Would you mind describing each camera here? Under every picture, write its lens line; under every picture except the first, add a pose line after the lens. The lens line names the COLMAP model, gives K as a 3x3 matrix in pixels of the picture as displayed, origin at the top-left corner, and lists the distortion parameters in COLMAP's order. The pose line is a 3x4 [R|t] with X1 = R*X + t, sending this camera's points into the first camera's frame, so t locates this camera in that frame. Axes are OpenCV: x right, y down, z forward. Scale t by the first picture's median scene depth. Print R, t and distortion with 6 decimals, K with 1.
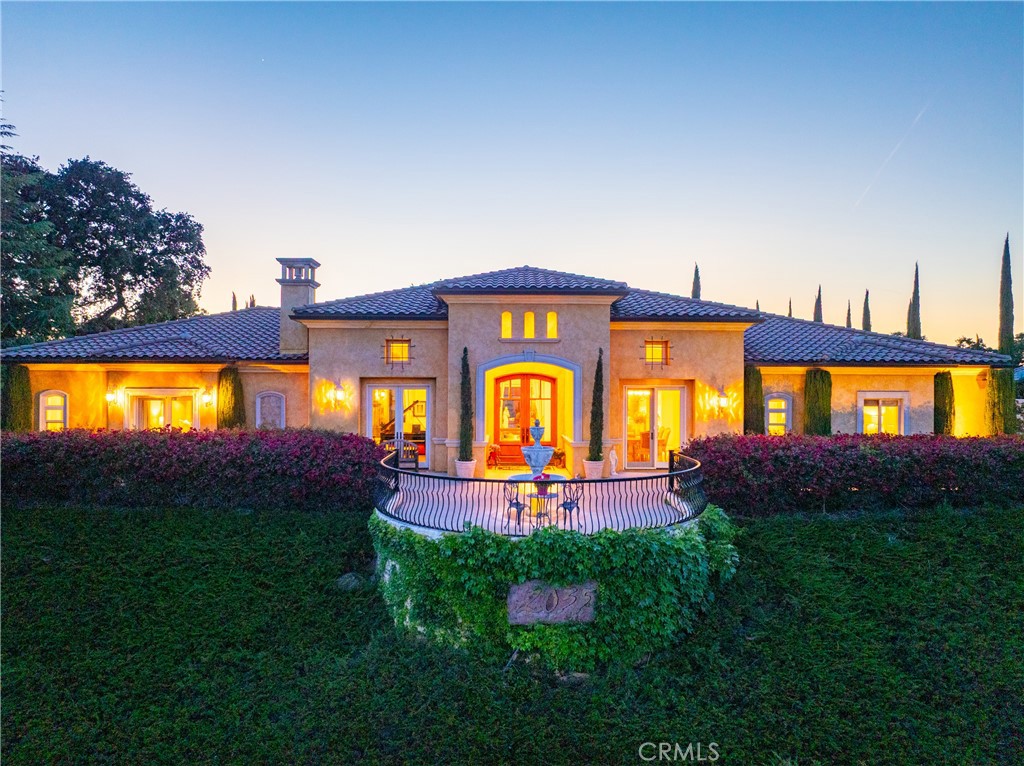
lens RADIAL K [[717.7, 0, 512.0], [0, 717.7, 383.0], [0, 0, 1]] dist [-0.060568, -0.001374]
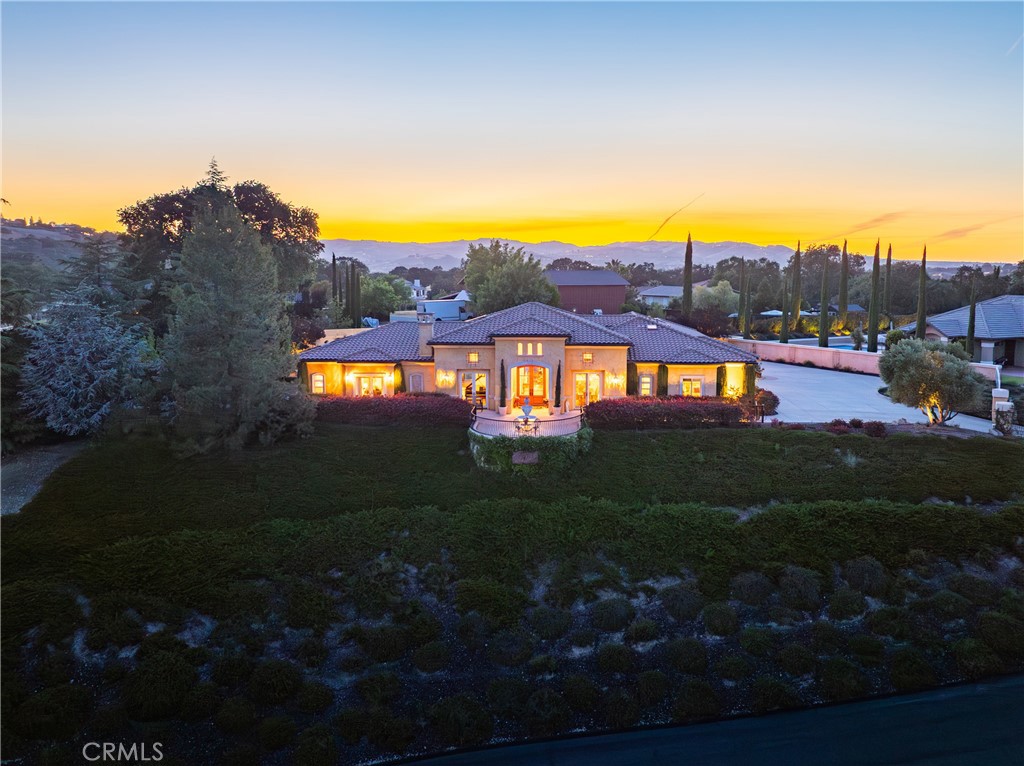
lens RADIAL K [[717.7, 0, 512.0], [0, 717.7, 383.0], [0, 0, 1]] dist [-0.060568, -0.001374]
pose [[0.997130, 0.001708, -0.075695, 0.135910], [0.008341, 0.991183, 0.132239, -0.265580], [0.075253, -0.132491, 0.988323, -1.254945]]
